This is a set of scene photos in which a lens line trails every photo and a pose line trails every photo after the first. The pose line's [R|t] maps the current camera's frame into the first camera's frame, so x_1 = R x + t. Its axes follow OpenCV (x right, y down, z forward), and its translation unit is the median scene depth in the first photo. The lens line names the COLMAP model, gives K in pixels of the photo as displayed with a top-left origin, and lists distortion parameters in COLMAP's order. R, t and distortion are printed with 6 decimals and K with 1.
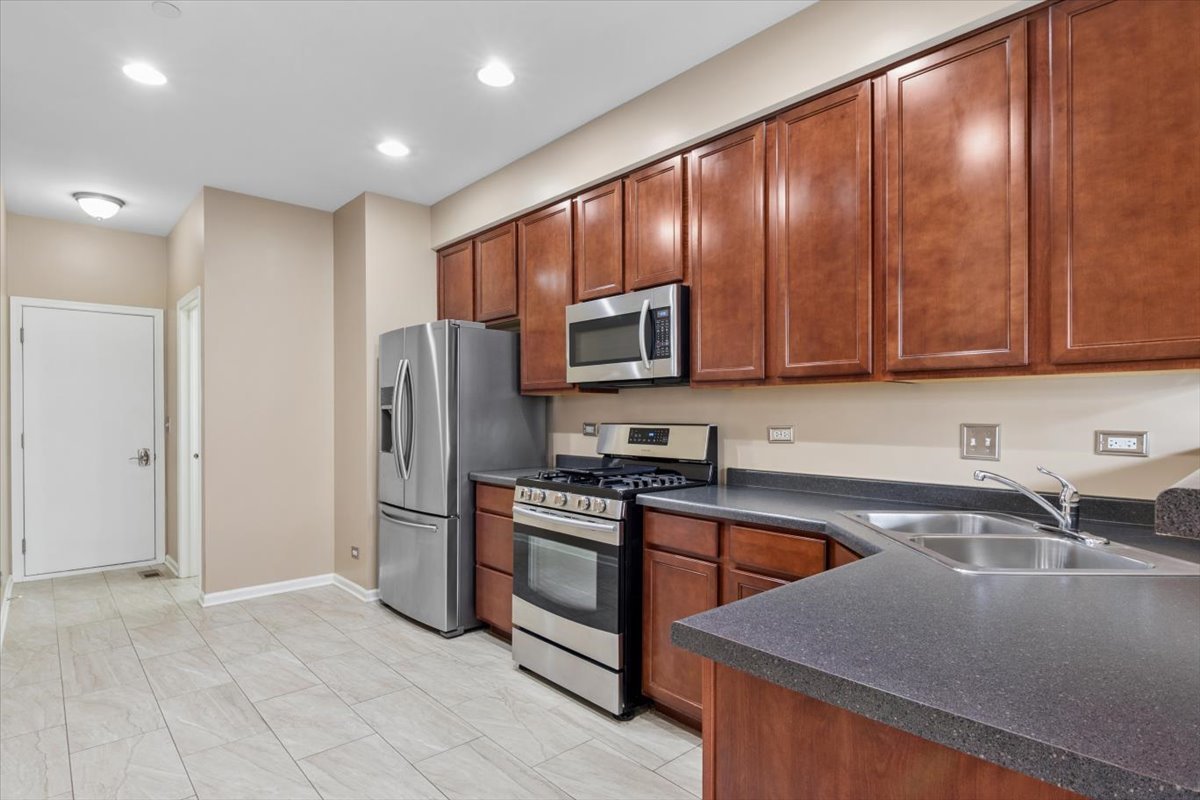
lens RADIAL K [[625.9, 0, 602.0], [0, 625.9, 412.0], [0, 0, 1]] dist [0.004053, -0.009358]
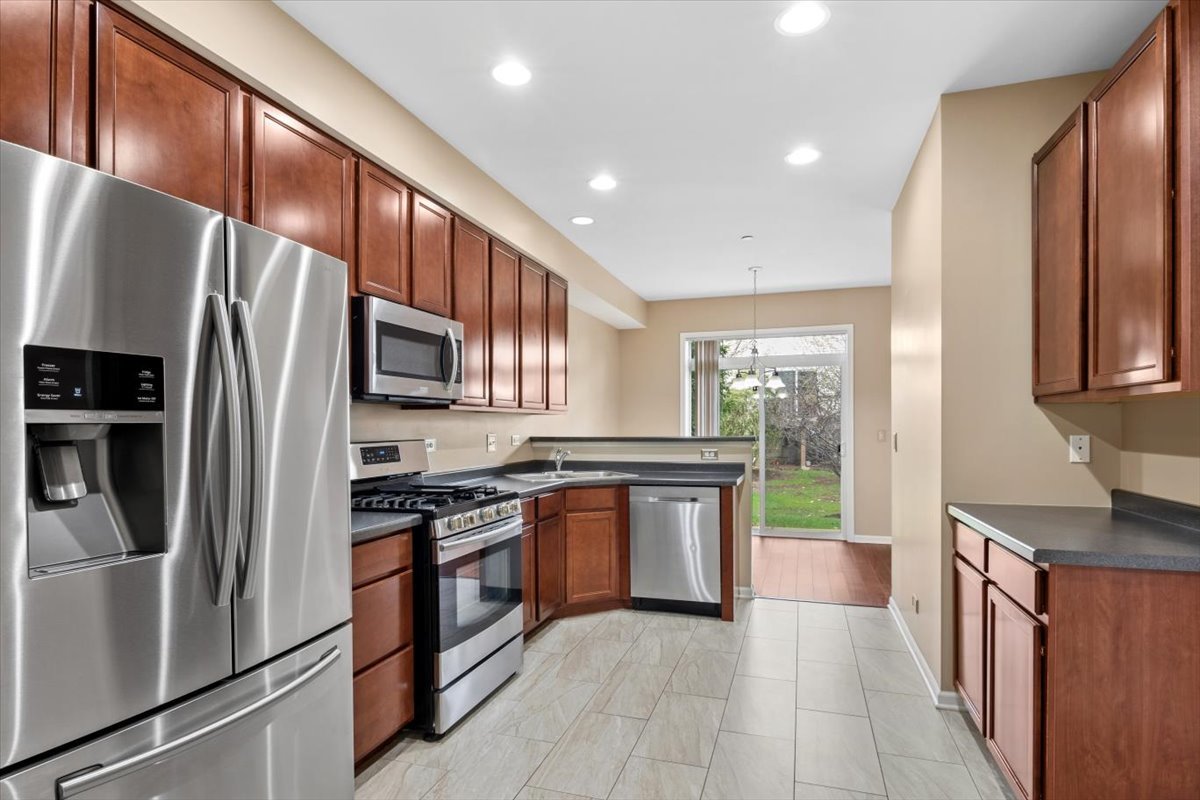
lens RADIAL K [[625.9, 0, 602.0], [0, 625.9, 412.0], [0, 0, 1]] dist [0.004053, -0.009358]
pose [[-0.503725, 0.023846, 0.863535, -1.066784], [0.003030, 0.999662, -0.025837, -0.001236], [-0.863859, -0.010398, -0.503627, 1.368355]]
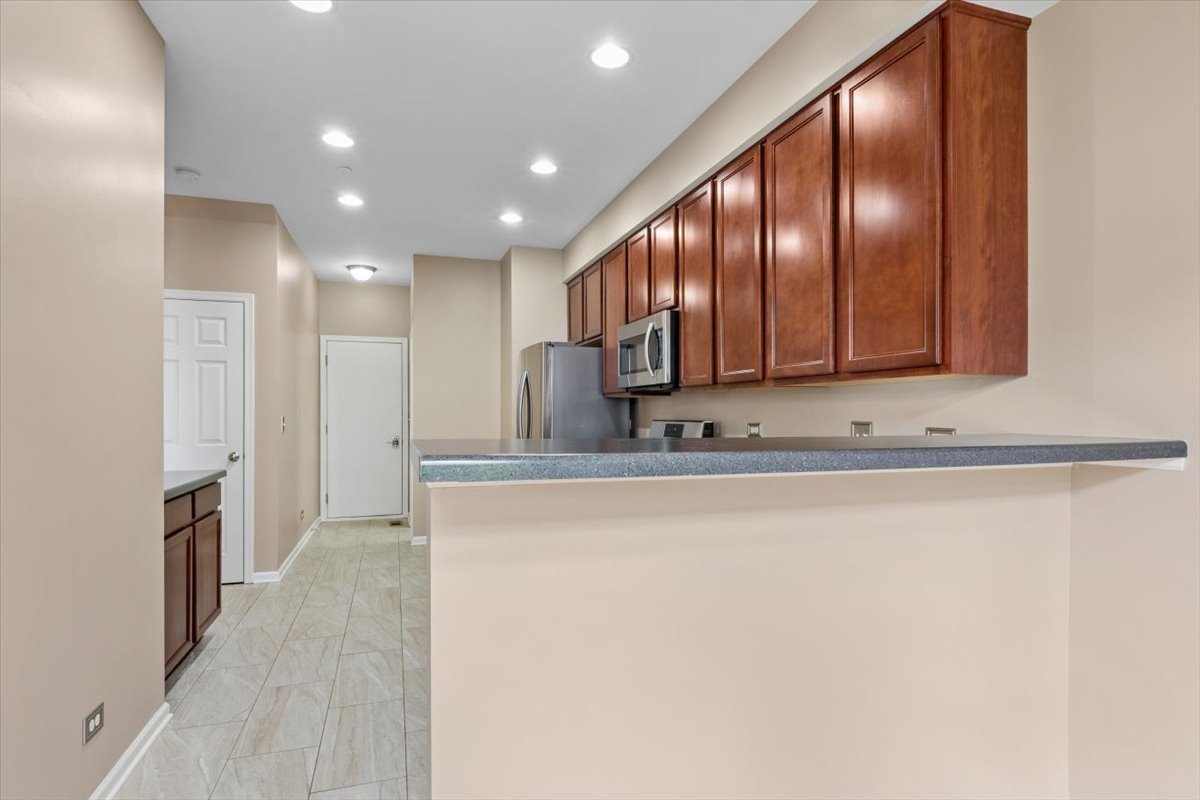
lens RADIAL K [[625.9, 0, 602.0], [0, 625.9, 412.0], [0, 0, 1]] dist [0.004053, -0.009358]
pose [[0.913400, 0.001568, -0.407060, 0.511785], [-0.000811, 0.999998, 0.002031, -0.001174], [0.407062, -0.001524, 0.913399, -0.207701]]
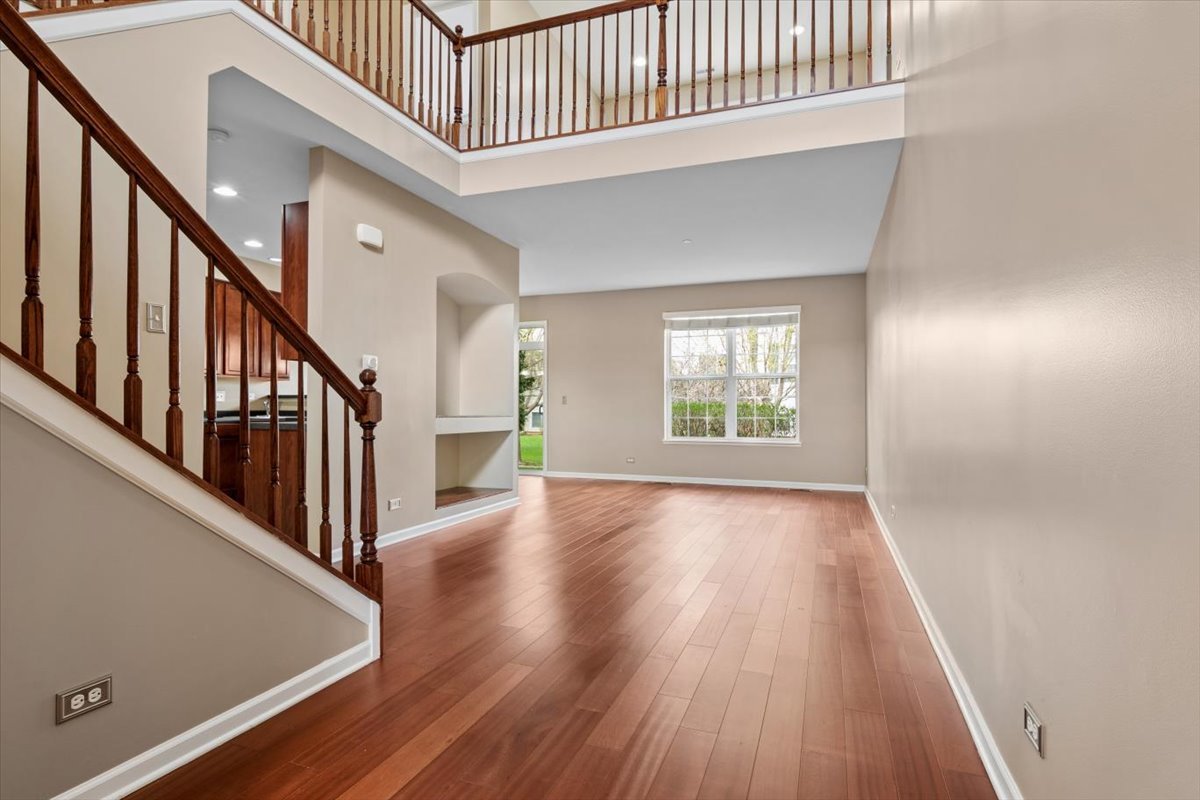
lens RADIAL K [[625.9, 0, 602.0], [0, 625.9, 412.0], [0, 0, 1]] dist [0.004053, -0.009358]
pose [[-0.470728, -0.004564, 0.882266, -2.628793], [-0.008381, 0.999965, 0.000701, 0.089086], [-0.882238, -0.007064, -0.470750, 0.647464]]
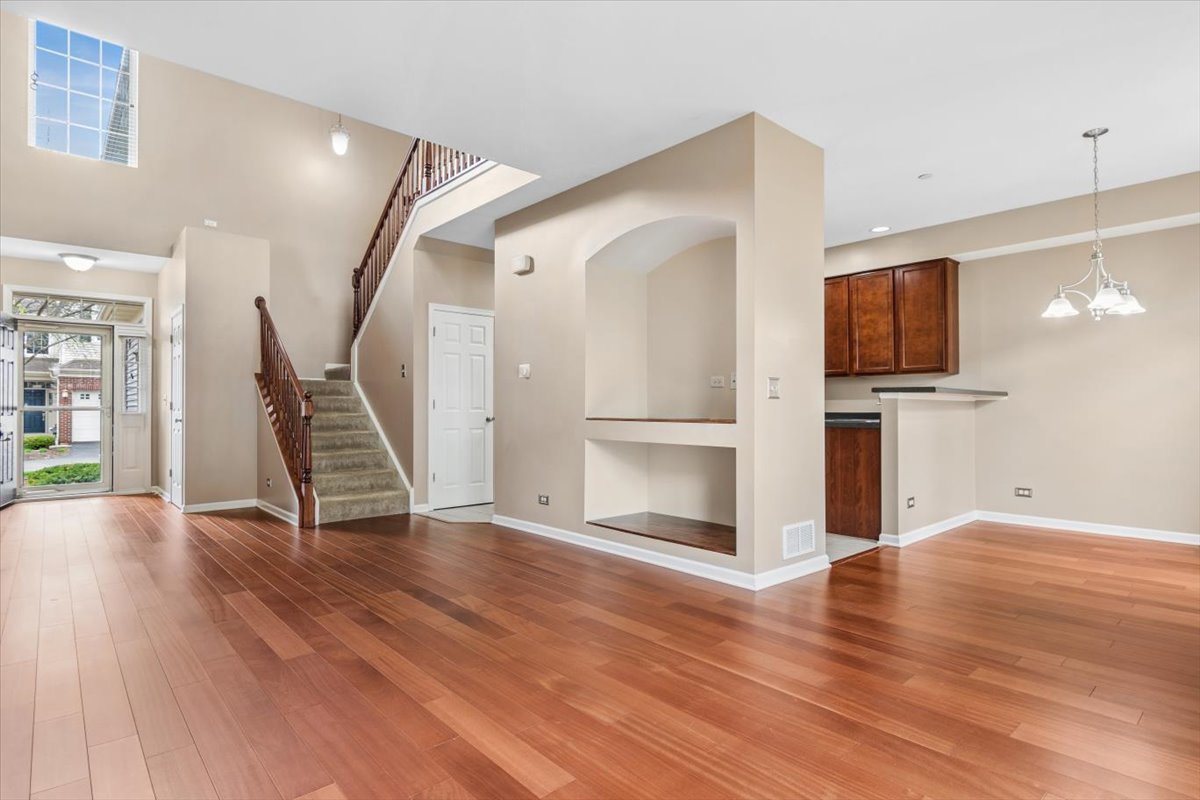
lens RADIAL K [[625.9, 0, 602.0], [0, 625.9, 412.0], [0, 0, 1]] dist [0.004053, -0.009358]
pose [[0.999946, -0.000953, -0.010368, -0.569462], [0.001051, 0.999955, 0.009424, 0.071006], [0.010359, -0.009435, 0.999902, -1.594283]]
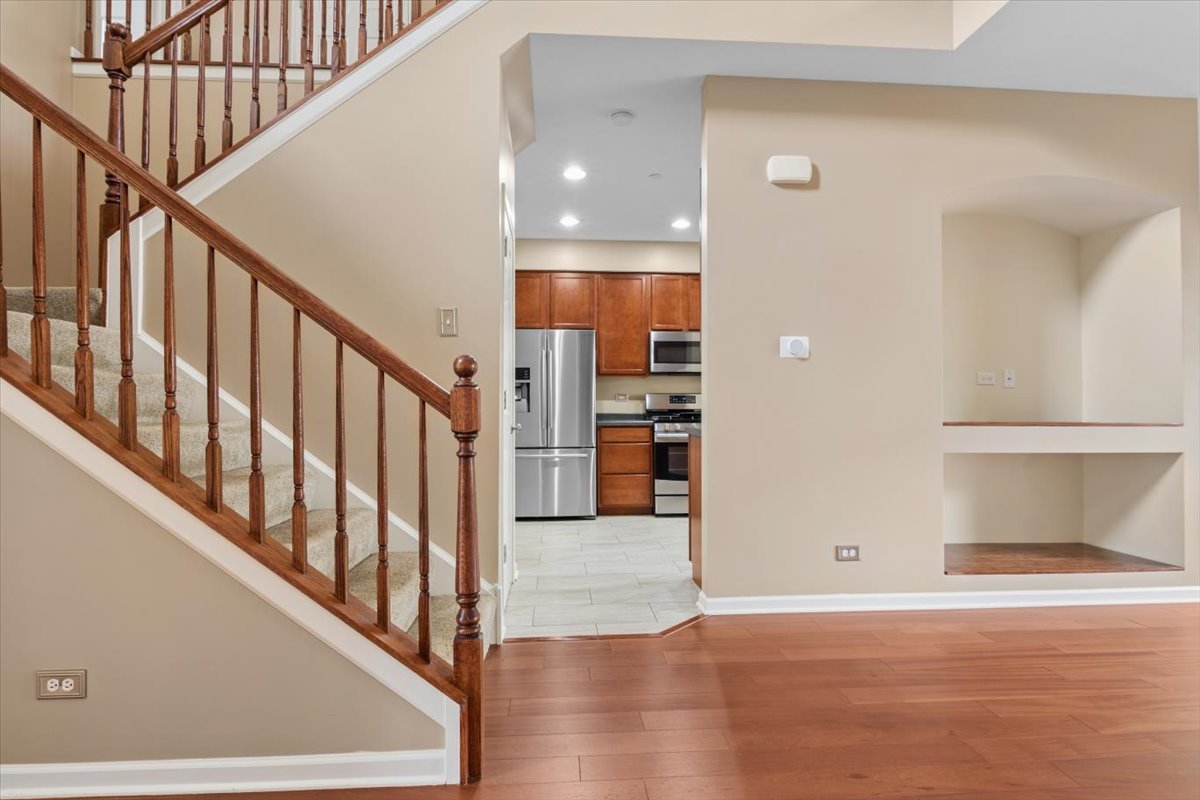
lens RADIAL K [[625.9, 0, 602.0], [0, 625.9, 412.0], [0, 0, 1]] dist [0.004053, -0.009358]
pose [[0.614379, 0.000913, 0.789011, -1.987328], [-0.006111, 0.999975, 0.003602, 0.084090], [-0.788988, -0.007035, 0.614369, -0.073696]]
